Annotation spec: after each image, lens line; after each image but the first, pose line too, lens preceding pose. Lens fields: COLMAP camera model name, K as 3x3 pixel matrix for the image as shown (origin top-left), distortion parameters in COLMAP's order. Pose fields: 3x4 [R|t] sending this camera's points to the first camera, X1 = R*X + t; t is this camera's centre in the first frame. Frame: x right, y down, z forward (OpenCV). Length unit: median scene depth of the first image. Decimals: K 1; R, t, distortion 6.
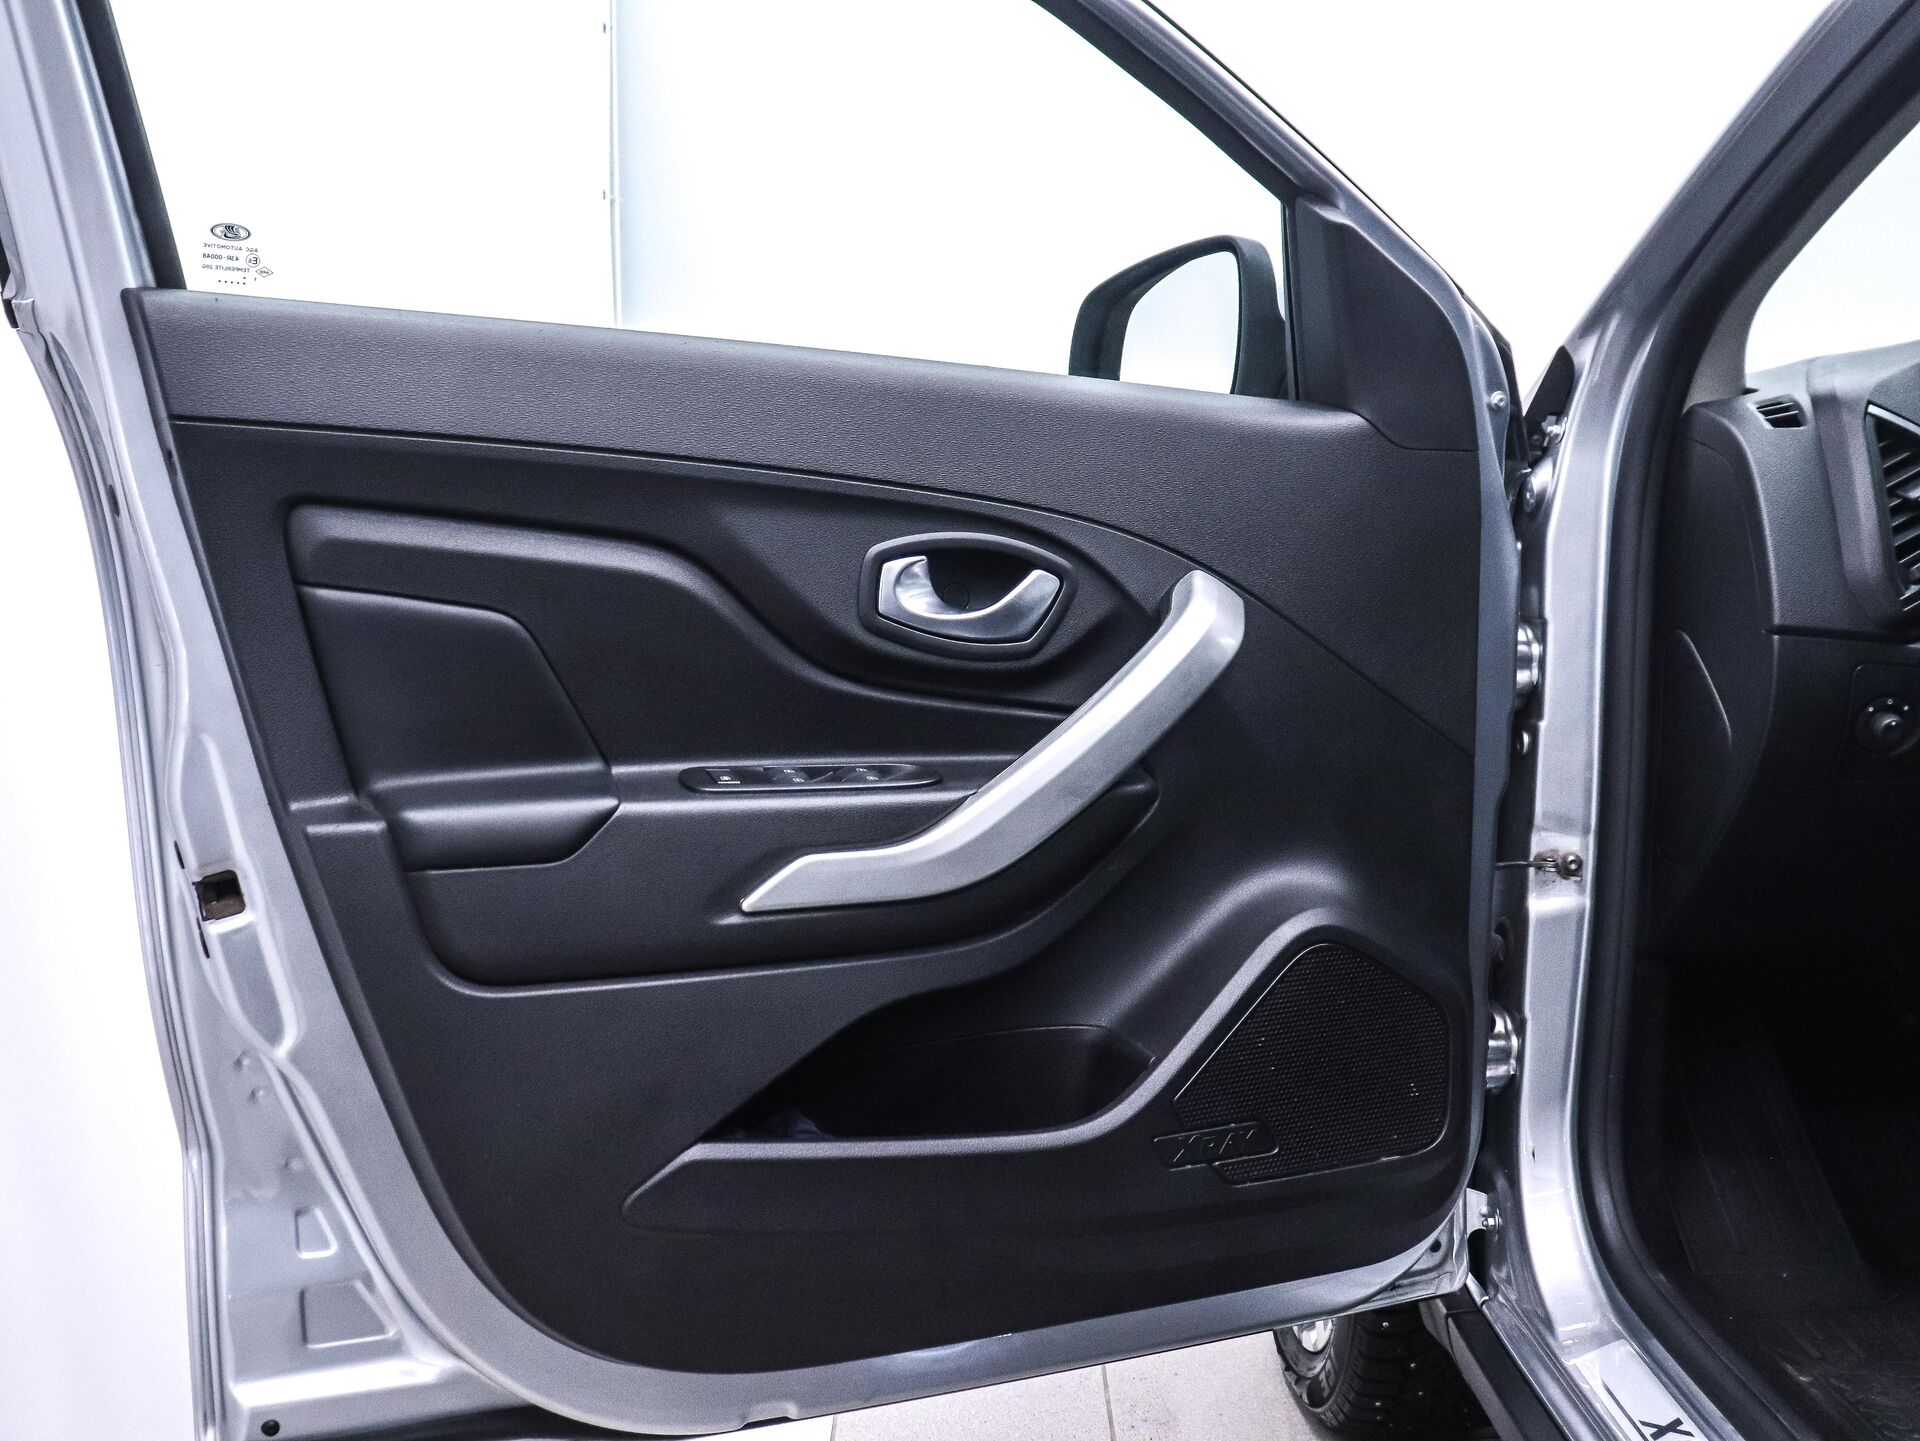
lens RADIAL K [[1729.2, 0, 960.0], [0, 1729.2, 720.5], [0, 0, 1]] dist [-0.175638, 0.122405]
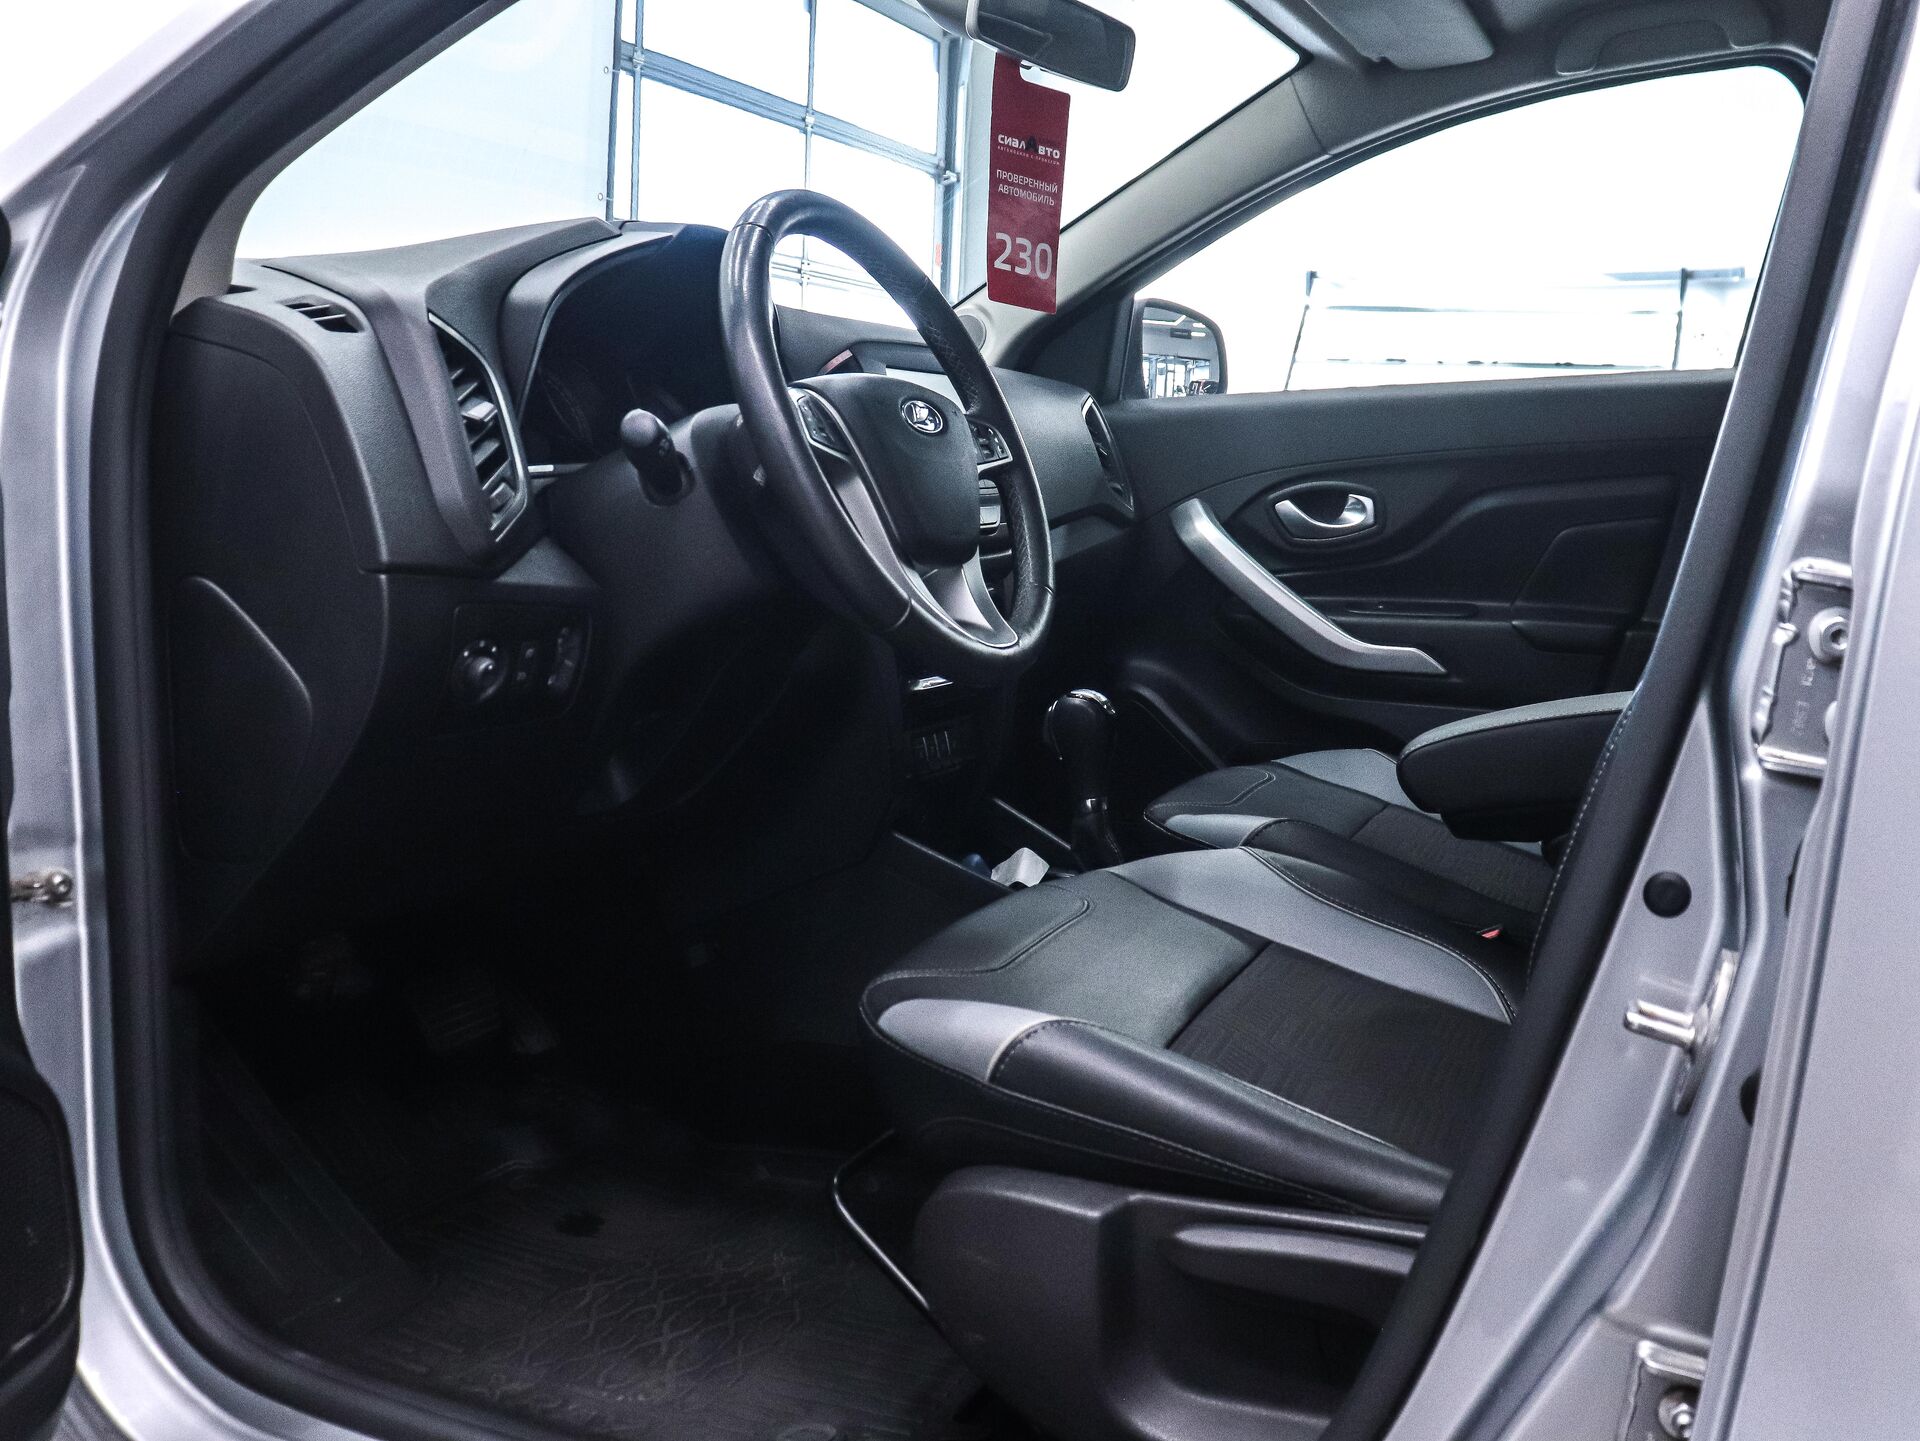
lens RADIAL K [[1729.2, 0, 960.0], [0, 1729.2, 720.5], [0, 0, 1]] dist [-0.175638, 0.122405]
pose [[0.419967, -0.098529, 0.902175, -0.162320], [0.075623, 0.994431, 0.073402, -0.017336], [-0.904383, 0.037398, 0.425079, 0.349745]]
